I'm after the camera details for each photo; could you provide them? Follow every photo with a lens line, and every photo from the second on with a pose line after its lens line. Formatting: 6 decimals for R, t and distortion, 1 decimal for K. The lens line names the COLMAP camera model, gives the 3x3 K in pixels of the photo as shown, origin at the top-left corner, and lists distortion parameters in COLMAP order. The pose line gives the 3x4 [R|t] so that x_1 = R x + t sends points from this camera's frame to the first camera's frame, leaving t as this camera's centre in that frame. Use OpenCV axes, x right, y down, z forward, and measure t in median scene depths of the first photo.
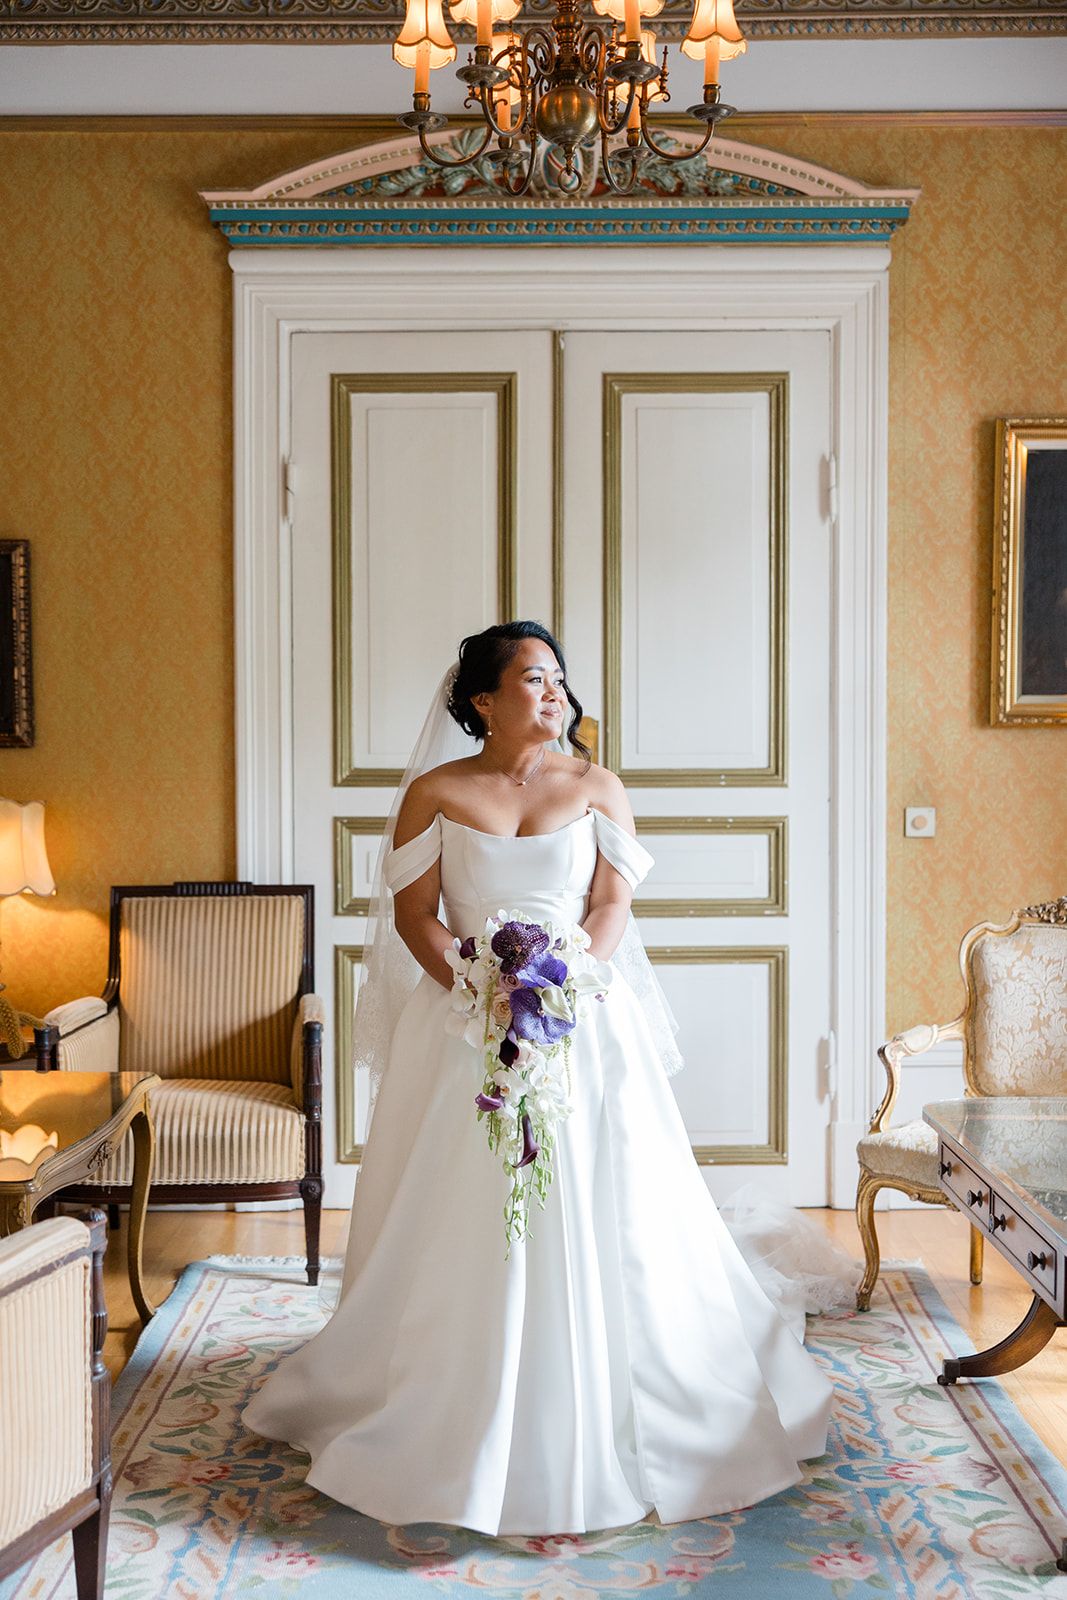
lens RADIAL K [[1964.0, 0, 533.5], [0, 1964.0, 800.0], [0, 0, 1]] dist [0.007866, 0.008161]
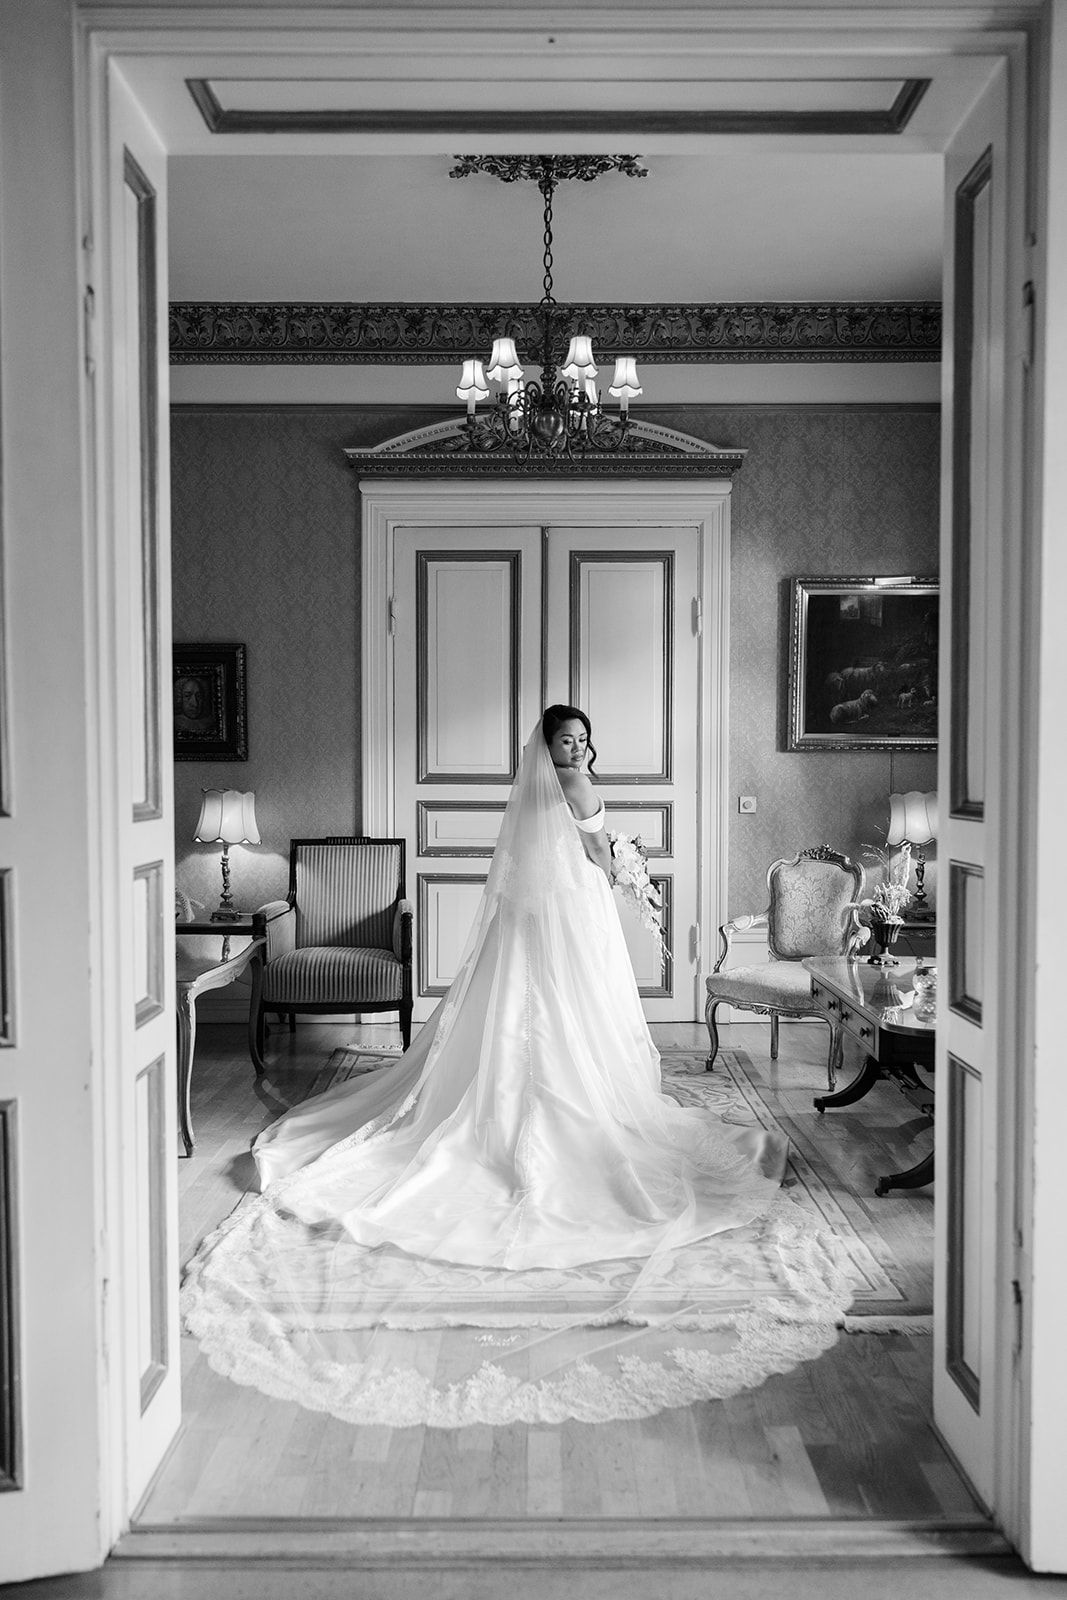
lens RADIAL K [[1298.0, 0, 533.5], [0, 1298.0, 800.0], [0, 0, 1]] dist [-0.001302, -0.000206]
pose [[0.999993, 0.003372, 0.001298, 0.001773], [-0.003366, 0.999982, -0.004925, 0.013446], [-0.001315, 0.004921, 0.999987, -0.170771]]
